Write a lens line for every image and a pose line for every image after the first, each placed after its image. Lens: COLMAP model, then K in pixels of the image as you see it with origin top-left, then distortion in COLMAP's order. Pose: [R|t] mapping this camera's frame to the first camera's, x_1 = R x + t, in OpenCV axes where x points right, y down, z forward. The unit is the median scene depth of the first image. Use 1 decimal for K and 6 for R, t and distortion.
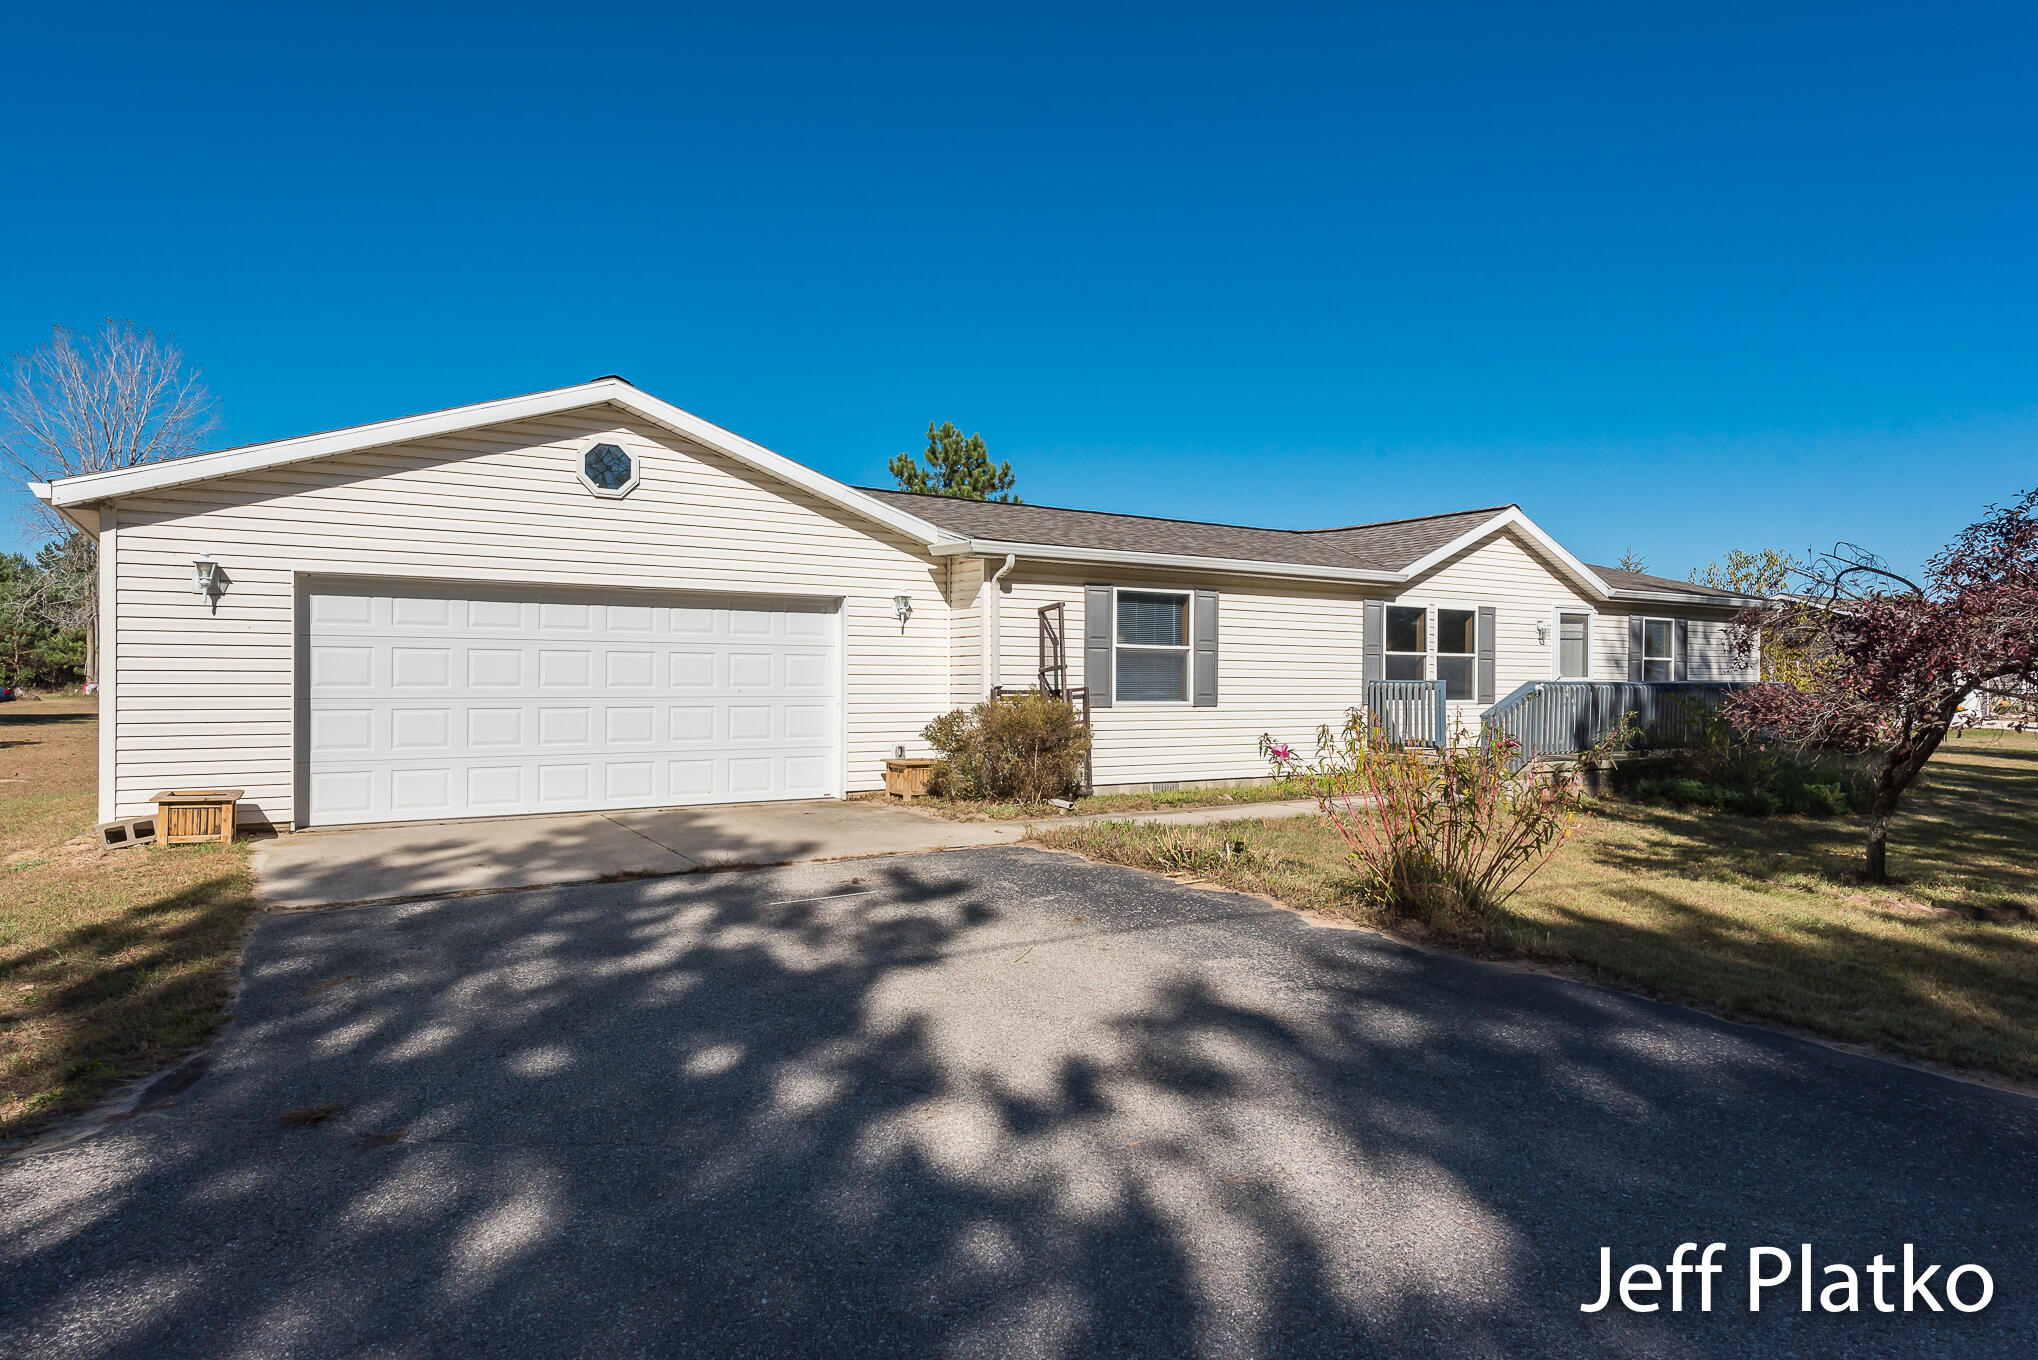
lens RADIAL K [[1263.1, 0, 1025.6], [0, 1263.1, 684.2], [0, 0, 1]] dist [0.010074, -0.001524]
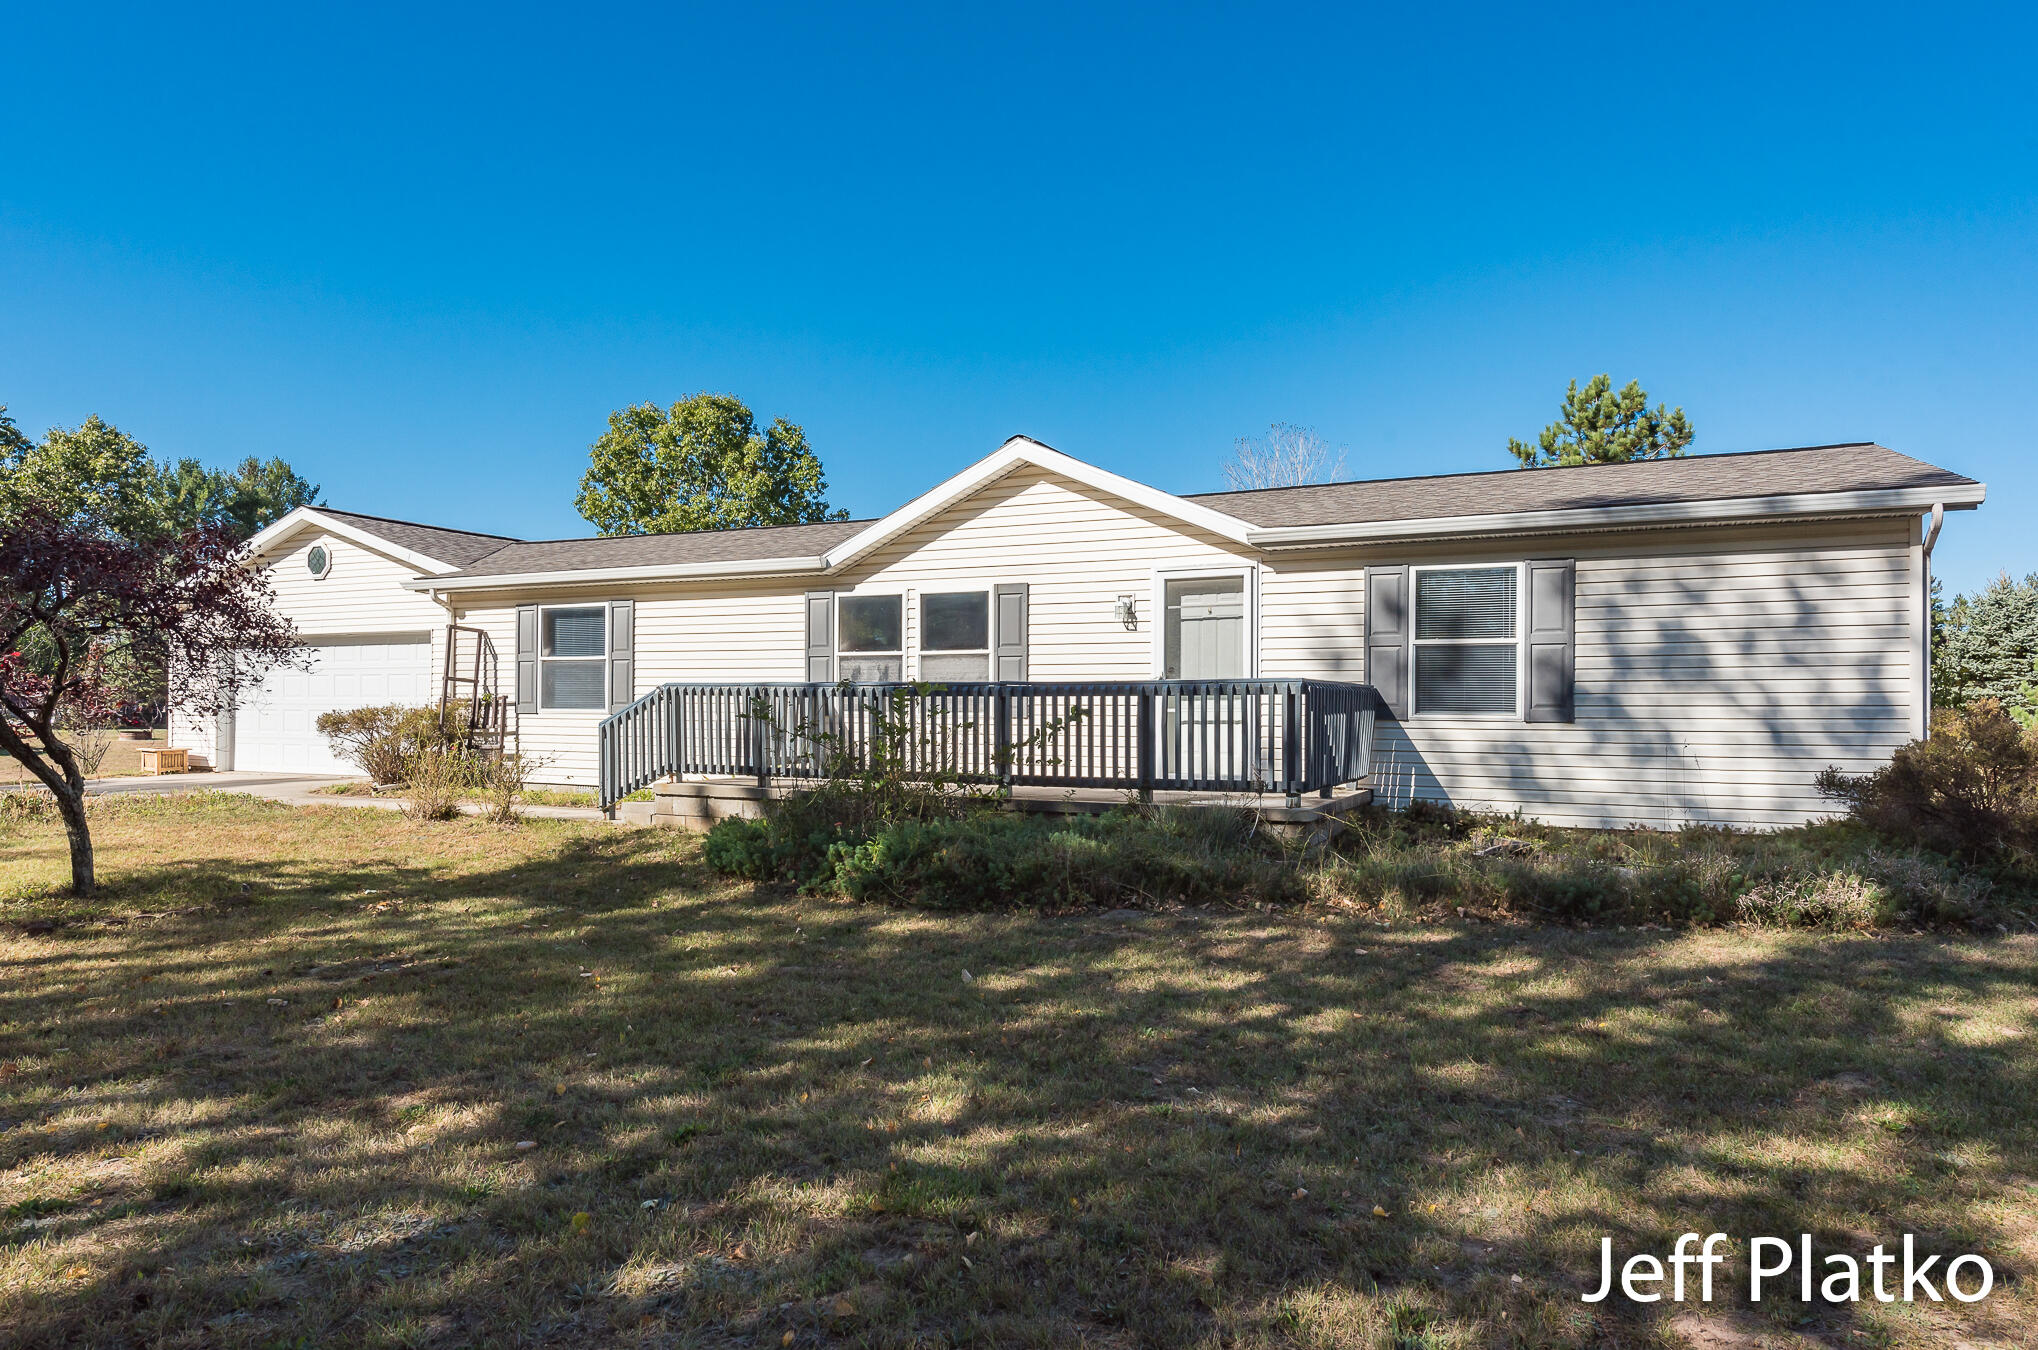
lens RADIAL K [[1263.1, 0, 1015.4], [0, 1263.1, 688.3], [0, 0, 1]] dist [0.010074, -0.001524]
pose [[0.485658, -0.008907, -0.874104, 1.324575], [0.001981, 0.999957, -0.009089, 0.006873], [0.874147, 0.002683, 0.485654, 0.869166]]
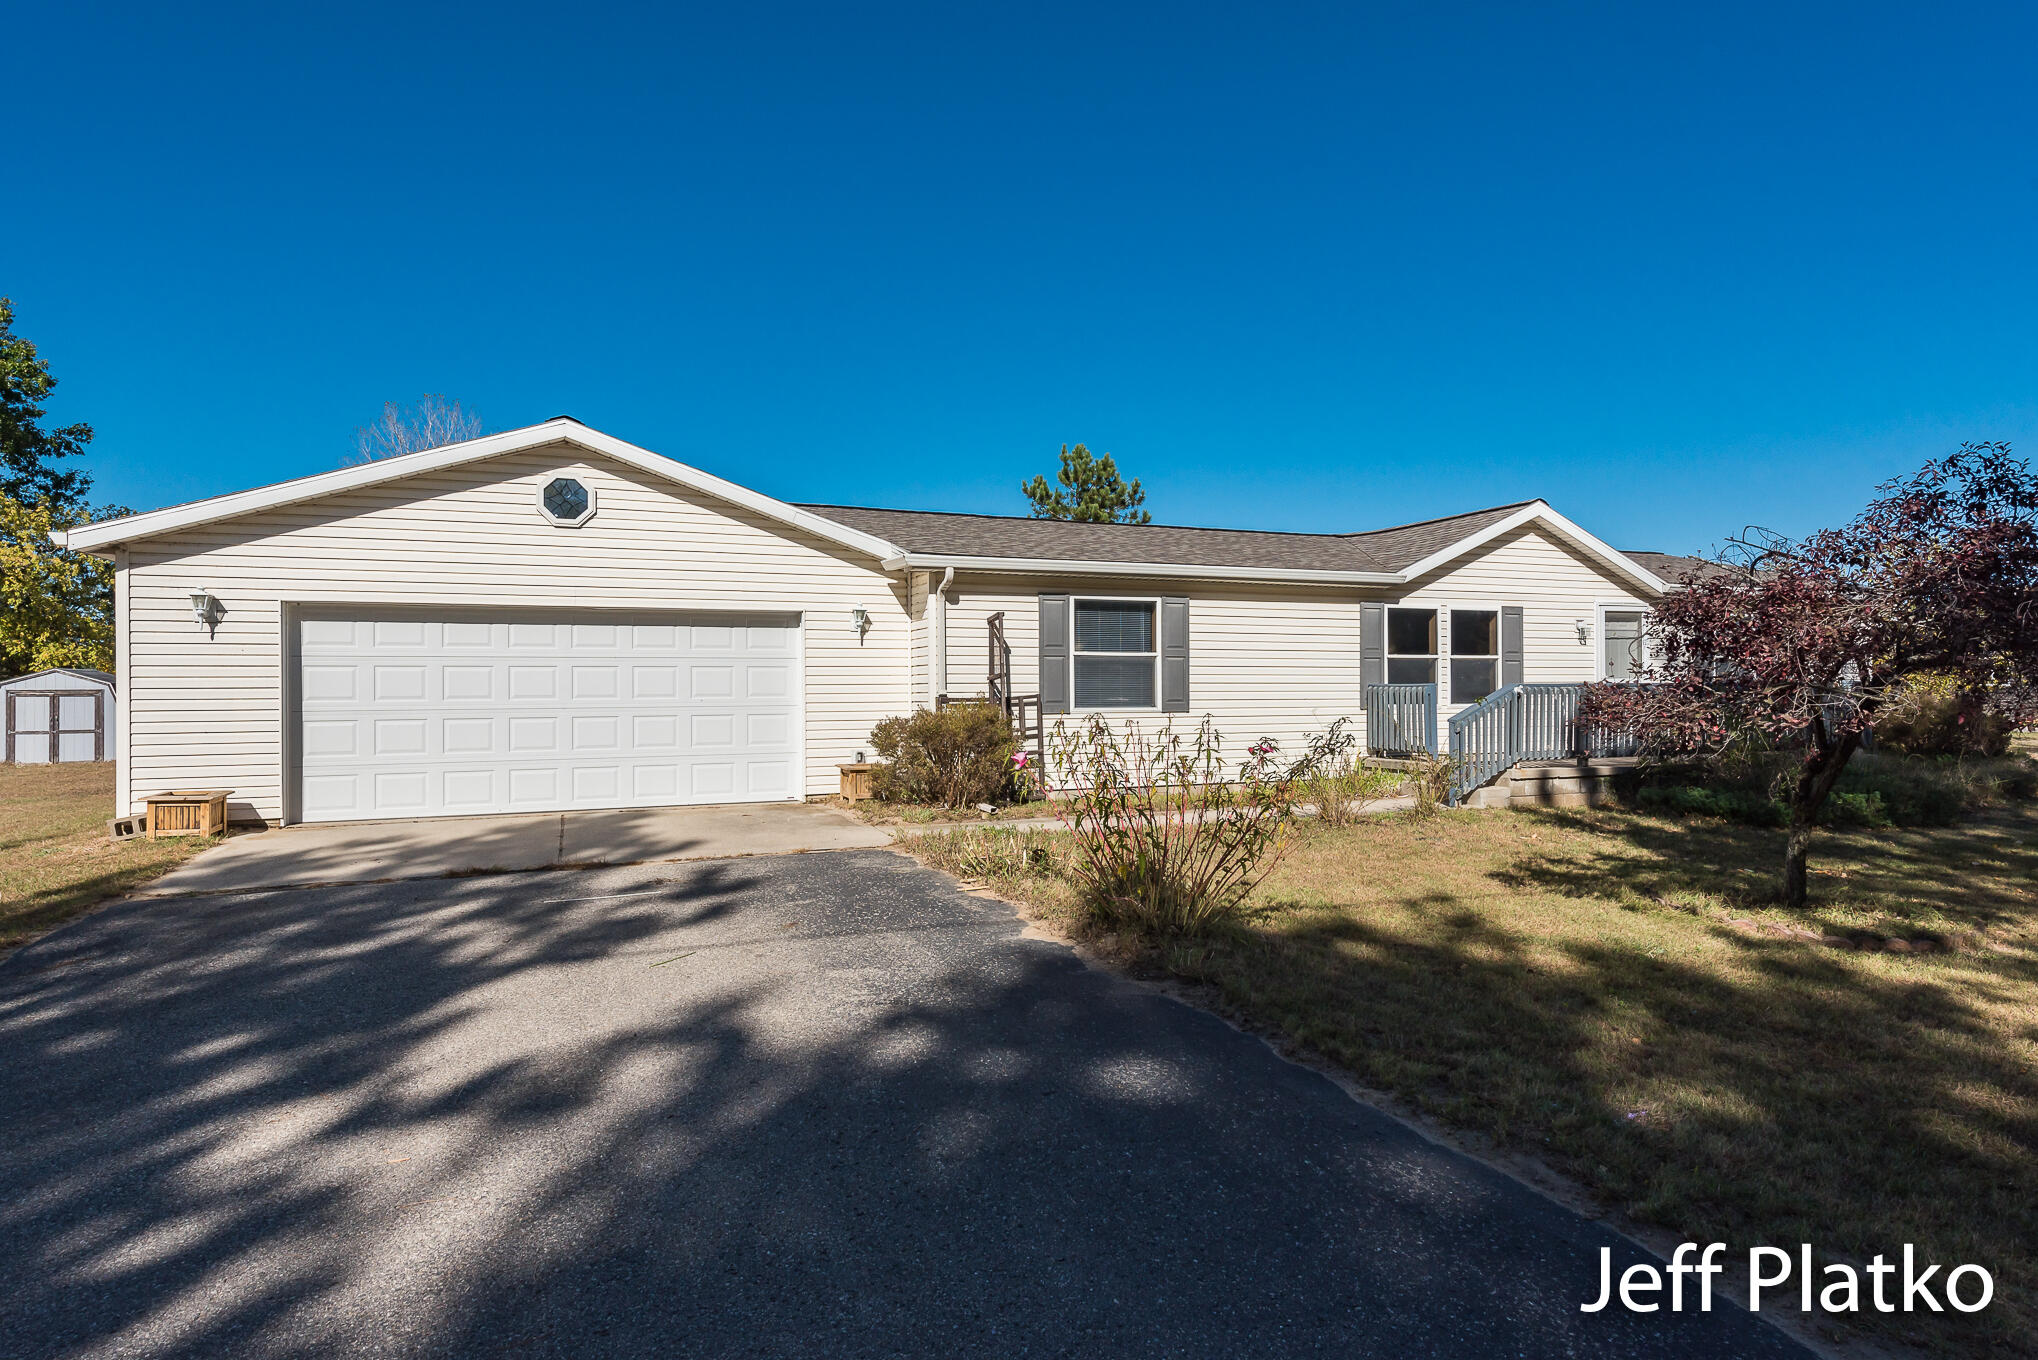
lens RADIAL K [[1184.9, 0, 1016.9], [0, 1184.9, 684.9], [0, 0, 1]] dist [0.005621, -0.002352]
pose [[0.981472, -0.011594, -0.191252, 0.221665], [0.010370, 0.999919, -0.007398, 0.001638], [0.191322, 0.005278, 0.981513, 0.054582]]
